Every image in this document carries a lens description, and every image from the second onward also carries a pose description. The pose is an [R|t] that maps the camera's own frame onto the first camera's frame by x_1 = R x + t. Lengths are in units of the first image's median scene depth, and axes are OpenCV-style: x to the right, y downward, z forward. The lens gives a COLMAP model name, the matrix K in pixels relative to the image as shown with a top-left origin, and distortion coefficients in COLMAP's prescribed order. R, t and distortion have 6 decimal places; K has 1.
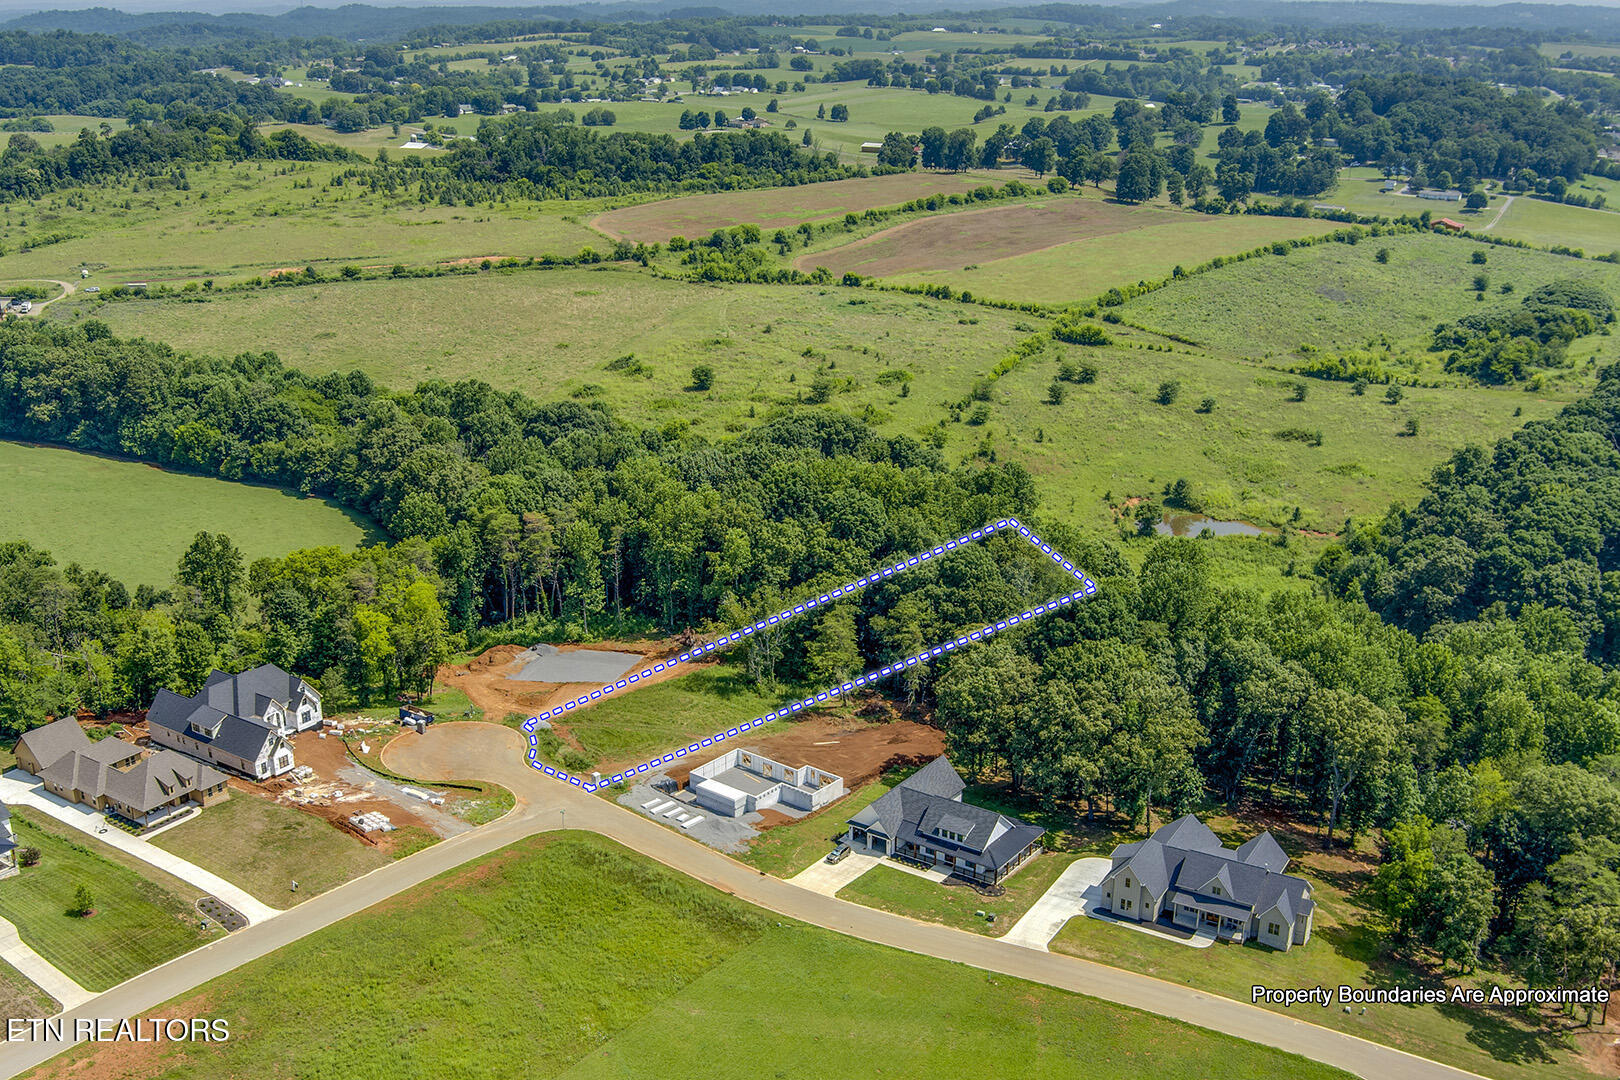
lens RADIAL K [[1313.6, 0, 807.1], [0, 1313.6, 540.0], [0, 0, 1]] dist [-0.053081, 0.004170]
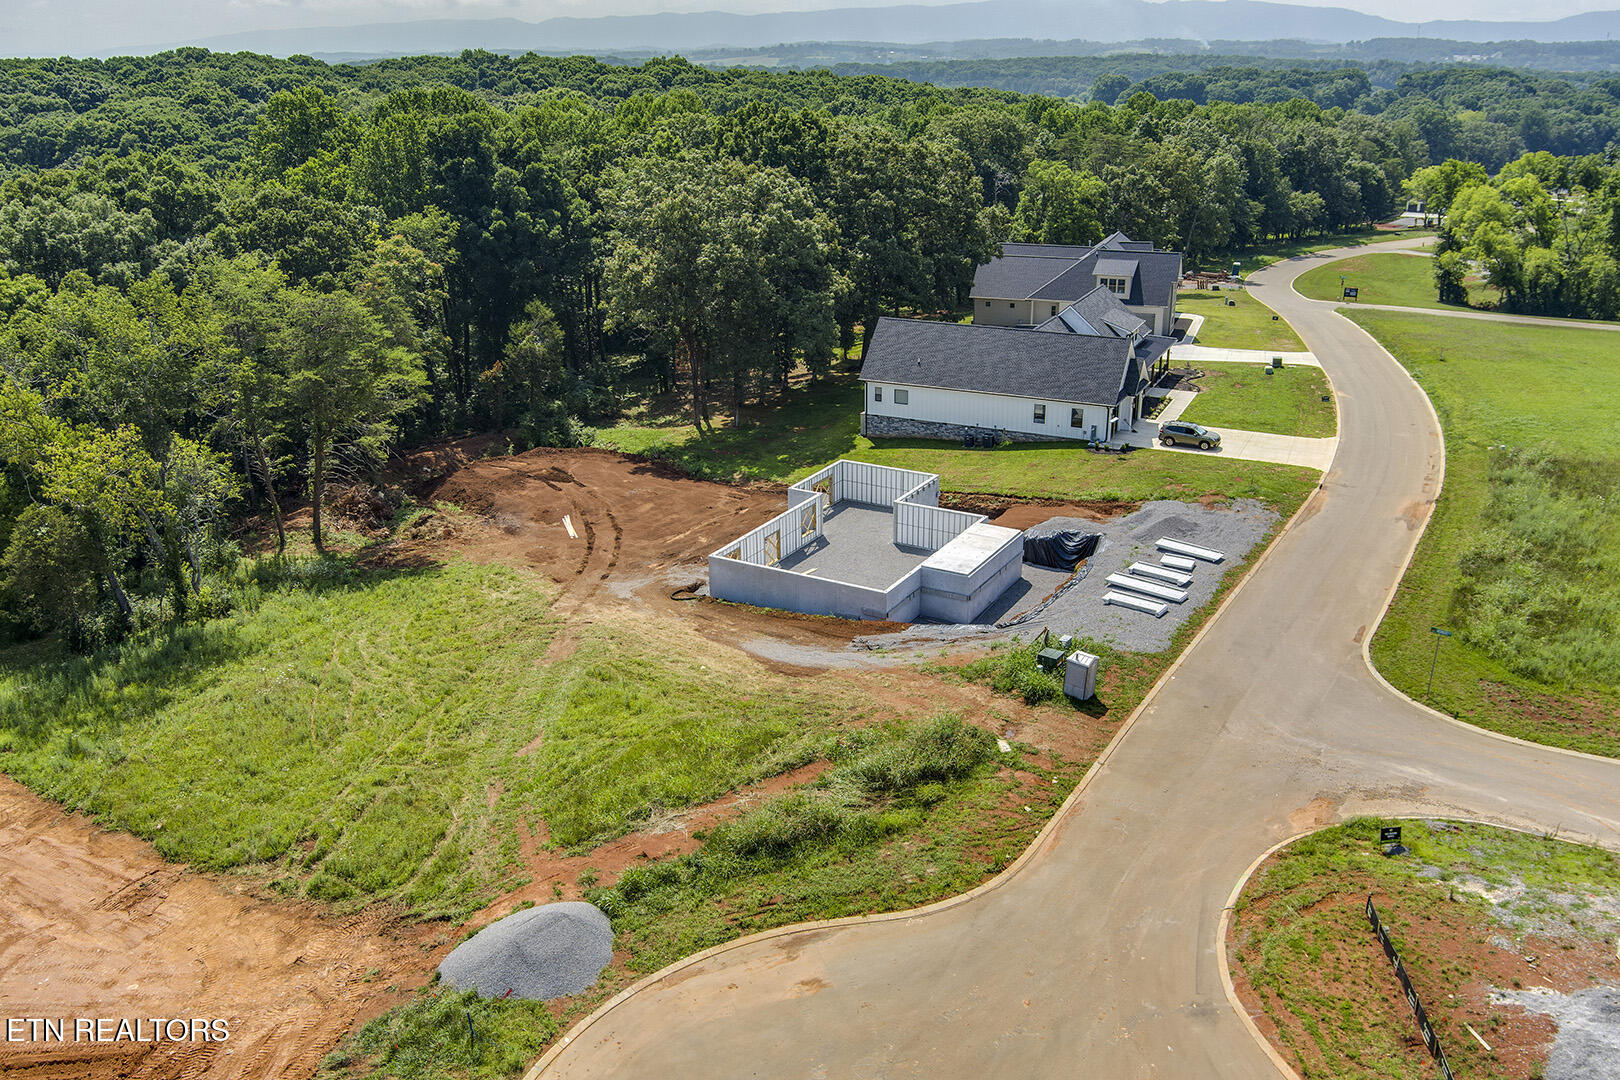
lens RADIAL K [[1313.6, 0, 807.1], [0, 1313.6, 540.0], [0, 0, 1]] dist [-0.053081, 0.004170]
pose [[-0.124752, -0.357927, 0.925379, -0.411974], [0.285147, 0.880385, 0.378965, 0.031860], [-0.950331, 0.311145, -0.007768, 1.062631]]
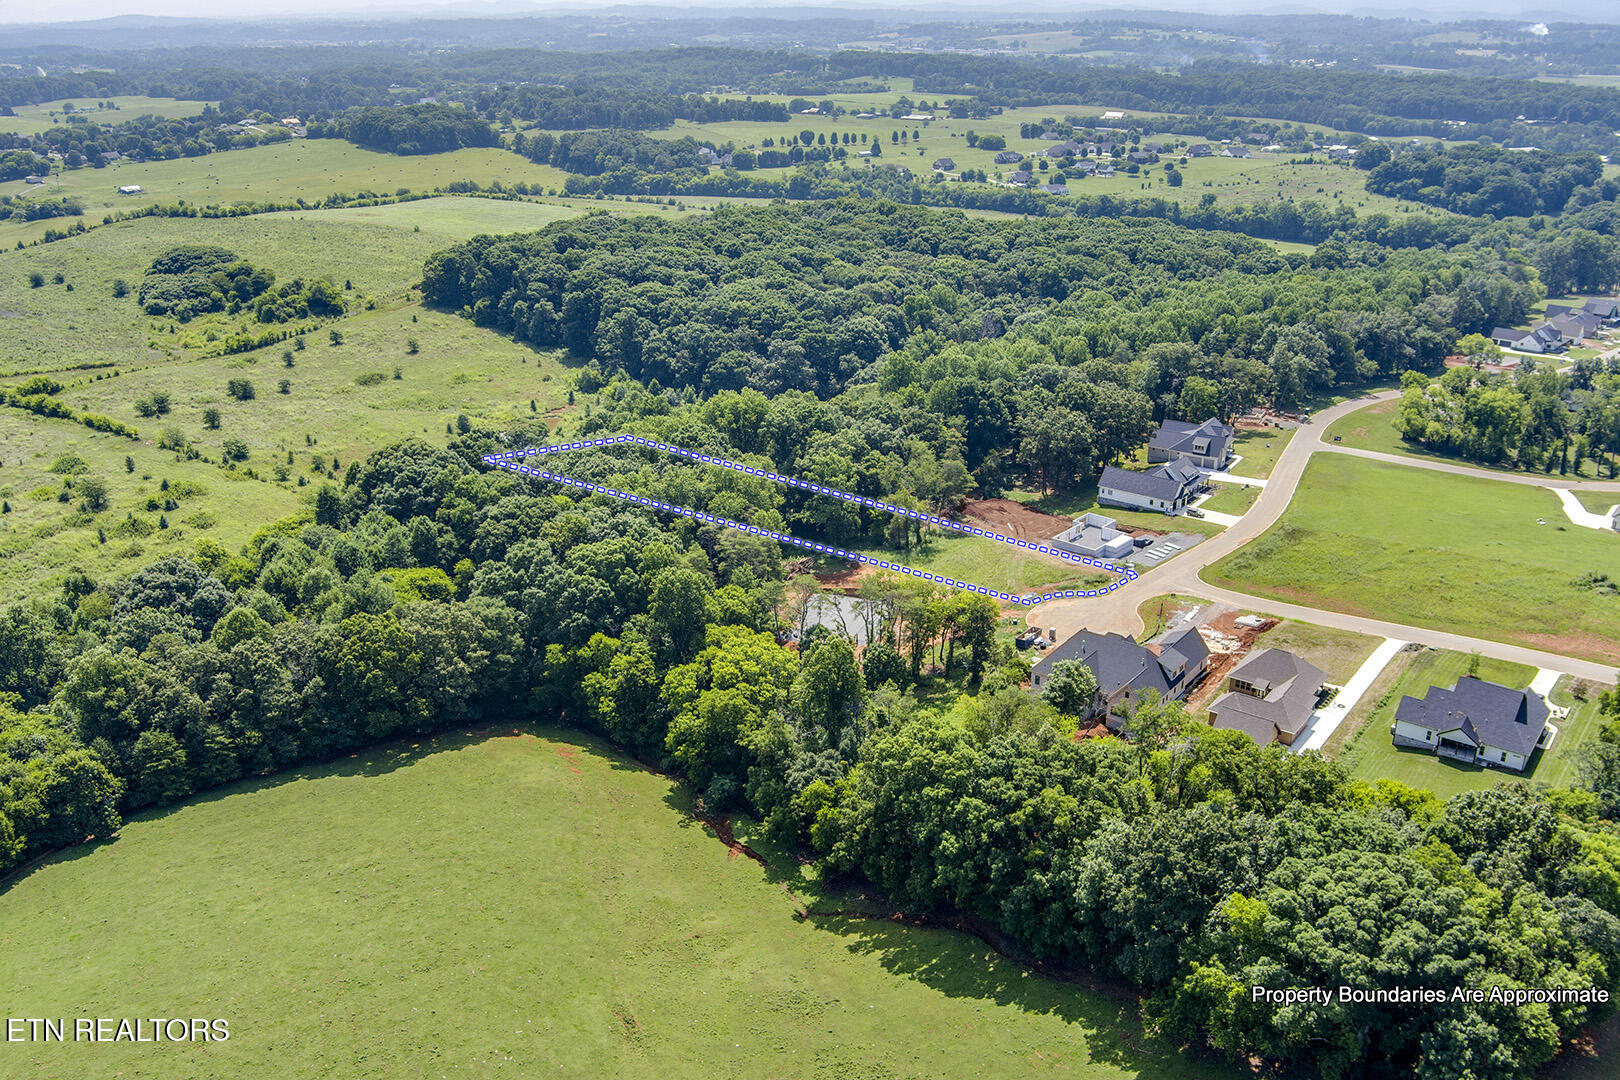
lens RADIAL K [[1313.6, 0, 807.1], [0, 1313.6, 540.0], [0, 0, 1]] dist [-0.053081, 0.004170]
pose [[0.088341, -0.378487, 0.921381, -1.500770], [0.286203, 0.895638, 0.340471, -0.431202], [-0.954088, 0.233625, 0.187446, 1.074896]]
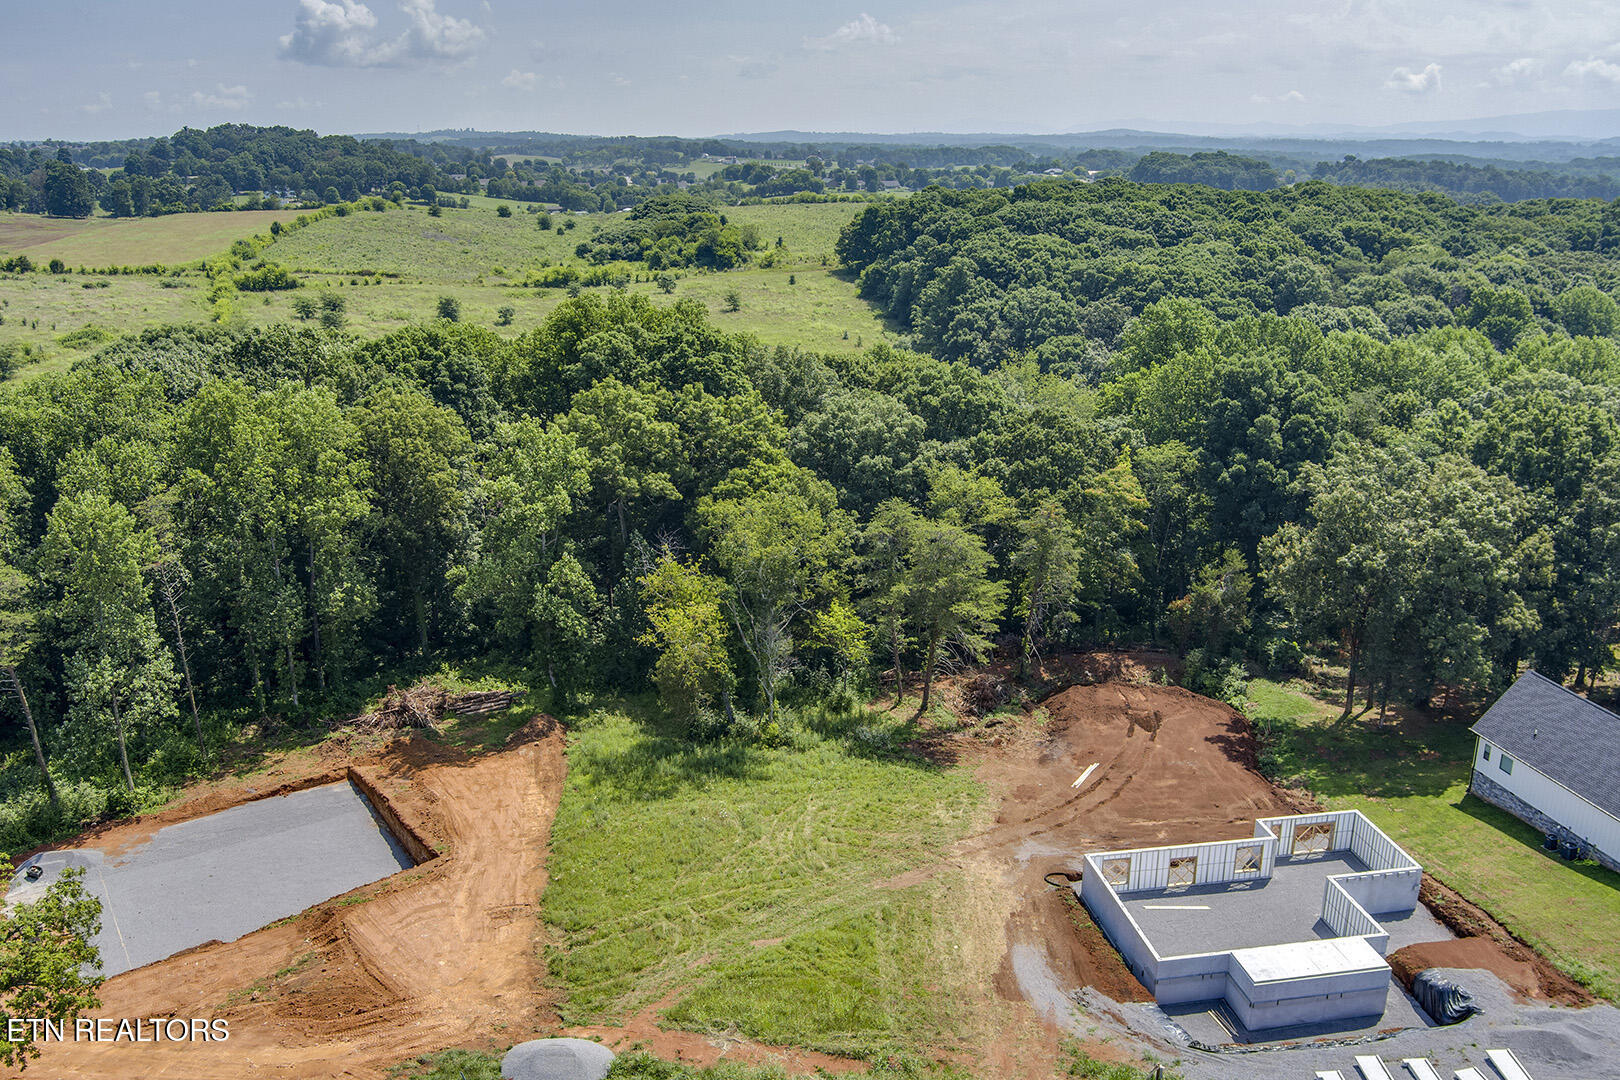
lens RADIAL K [[1334.5, 0, 805.4], [0, 1334.5, 547.2], [0, 0, 1]] dist [-0.054548, 0.007149]
pose [[0.680041, -0.224019, 0.698112, -0.386643], [0.203978, 0.972393, 0.113335, 0.013319], [-0.704228, 0.065327, 0.706962, 0.848805]]
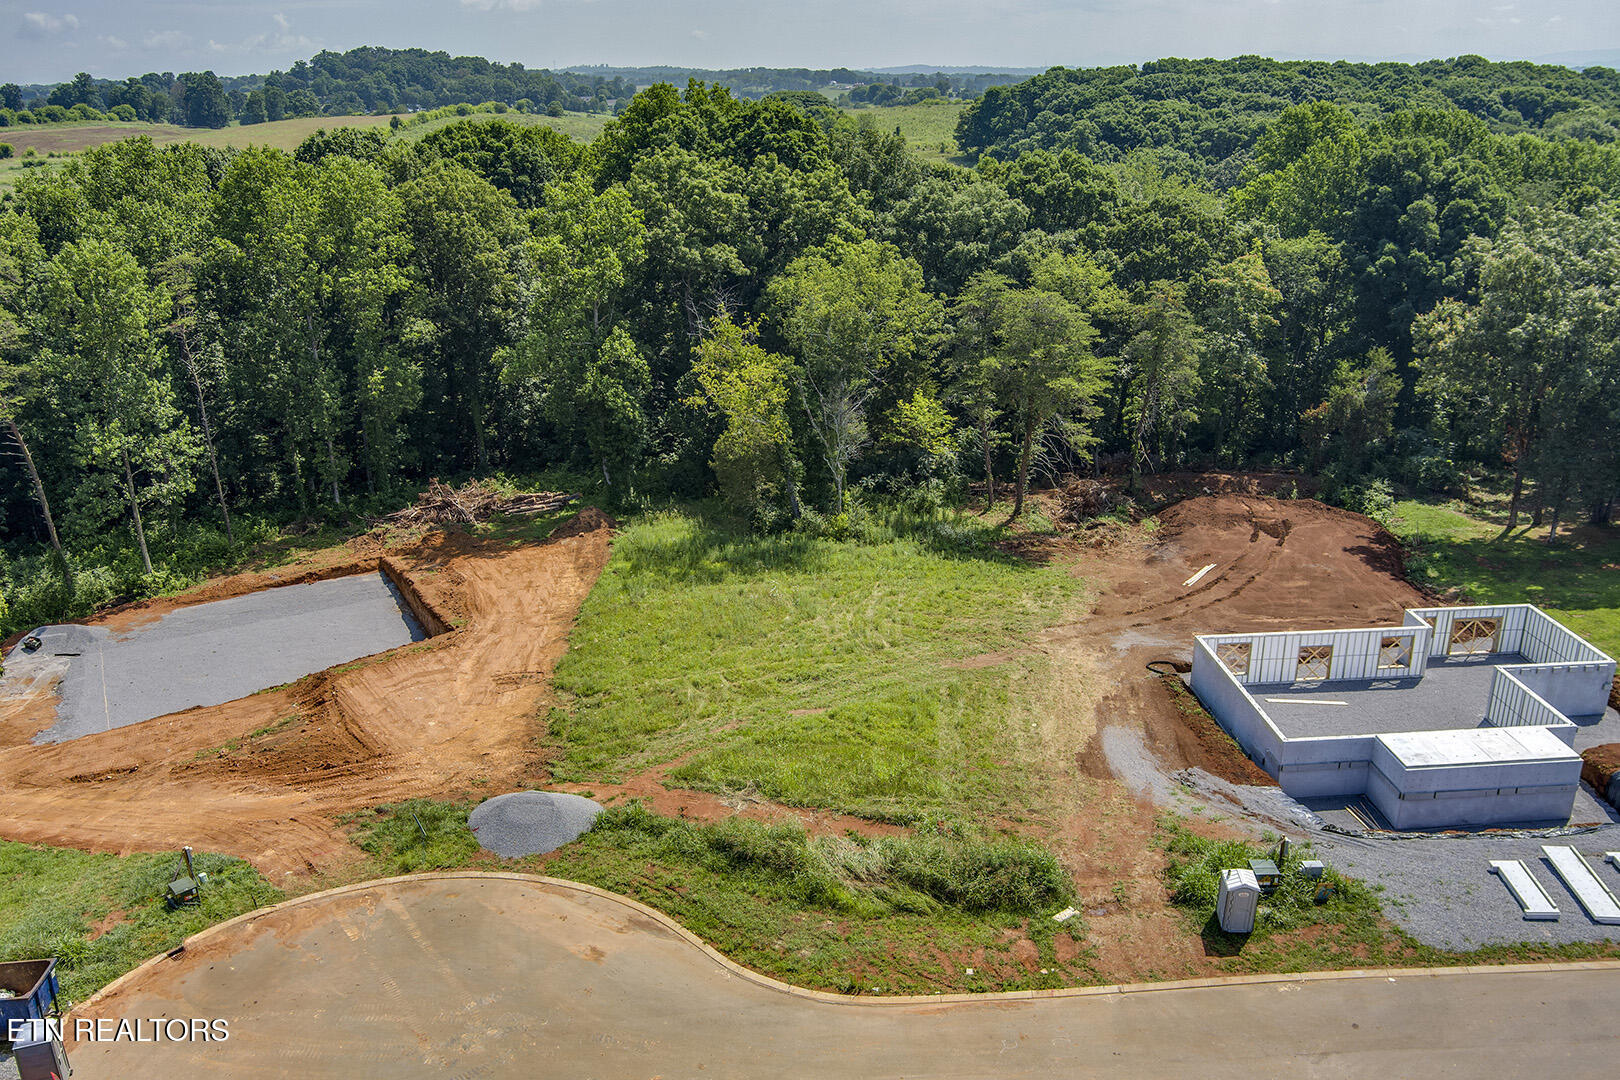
lens RADIAL K [[1313.6, 0, 807.1], [0, 1313.6, 540.0], [0, 0, 1]] dist [-0.053081, 0.004170]
pose [[0.744270, -0.241975, 0.622503, -0.341273], [0.198073, 0.970098, 0.140273, 0.079224], [-0.637832, 0.018900, 0.769944, 0.888212]]
